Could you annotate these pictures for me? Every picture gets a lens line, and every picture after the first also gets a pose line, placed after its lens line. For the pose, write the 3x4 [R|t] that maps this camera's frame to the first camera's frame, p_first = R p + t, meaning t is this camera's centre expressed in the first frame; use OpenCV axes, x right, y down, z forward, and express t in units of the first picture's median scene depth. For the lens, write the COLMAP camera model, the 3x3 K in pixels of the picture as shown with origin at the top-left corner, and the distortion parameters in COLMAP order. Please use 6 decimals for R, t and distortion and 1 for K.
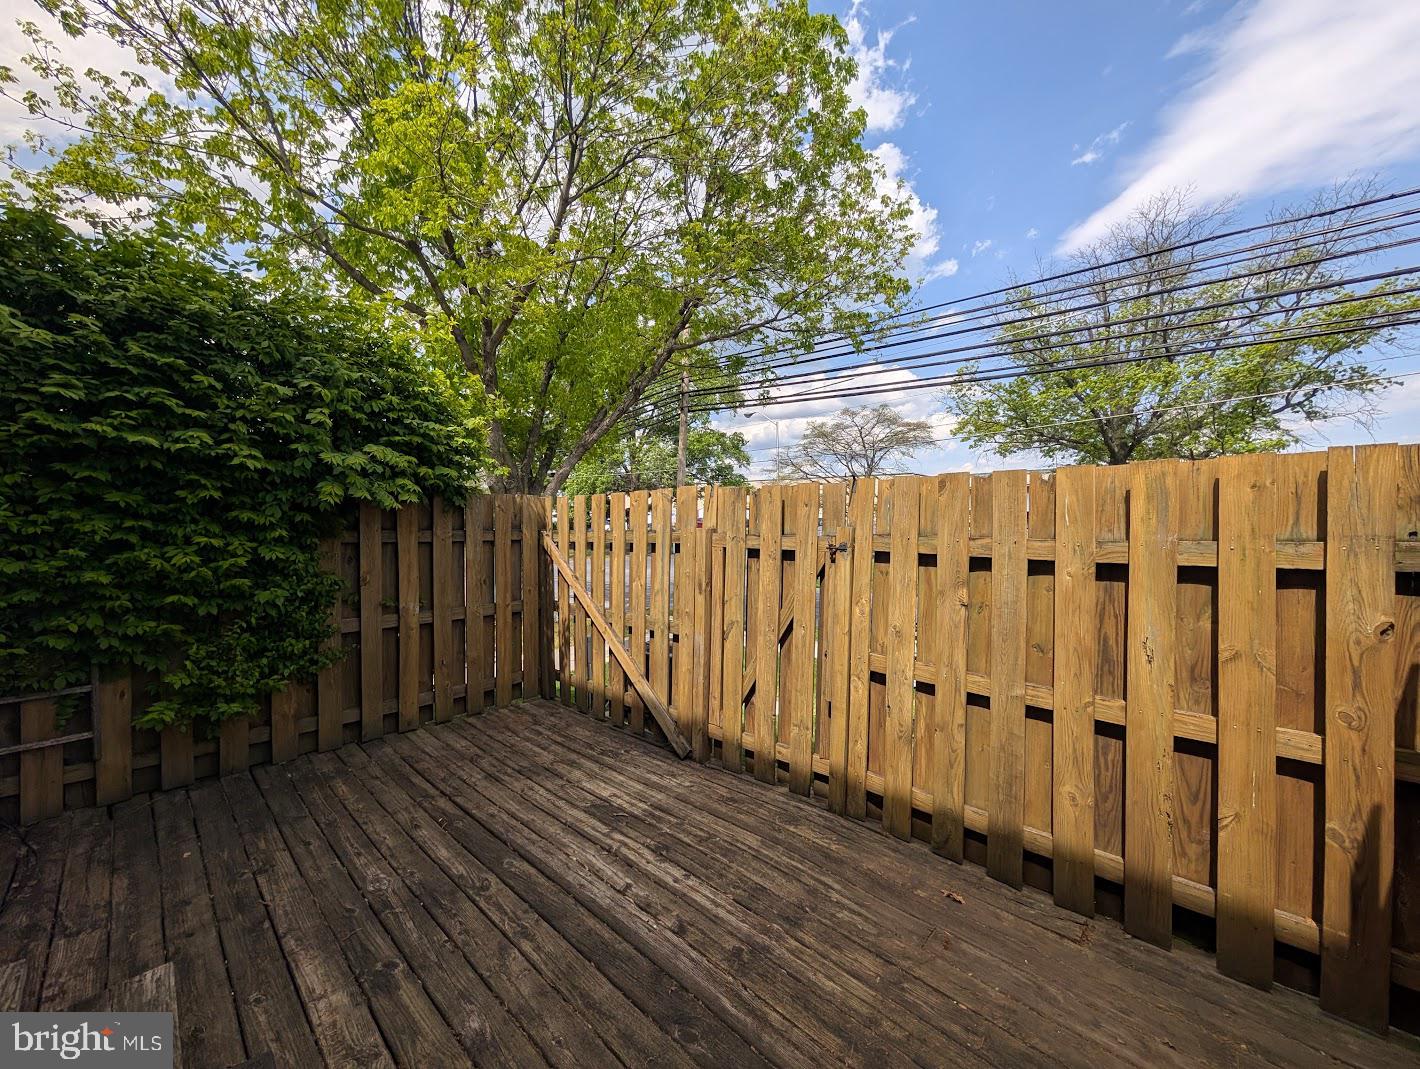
lens RADIAL K [[537.5, 0, 712.1], [0, 537.5, 537.8], [0, 0, 1]] dist [-0.001911, 0.000033]
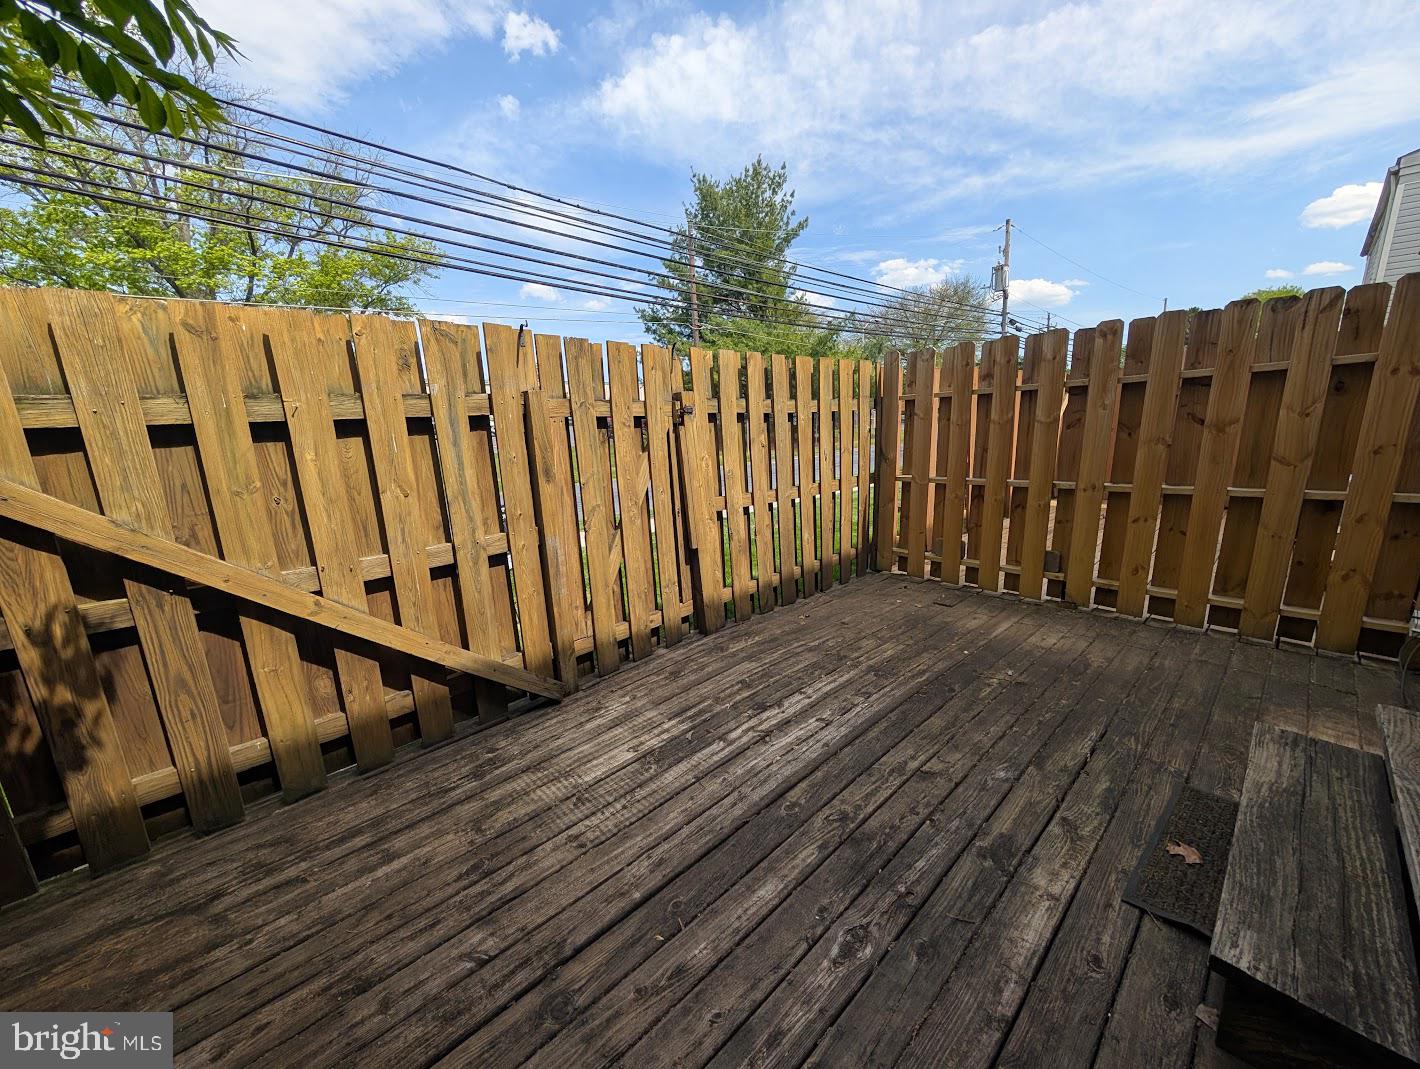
lens RADIAL K [[537.5, 0, 712.1], [0, 537.5, 537.8], [0, 0, 1]] dist [-0.001911, 0.000033]
pose [[0.084130, -0.218416, 0.972223, -0.960133], [0.053255, 0.975273, 0.214493, 0.040369], [-0.995031, 0.033730, 0.093681, 0.924719]]
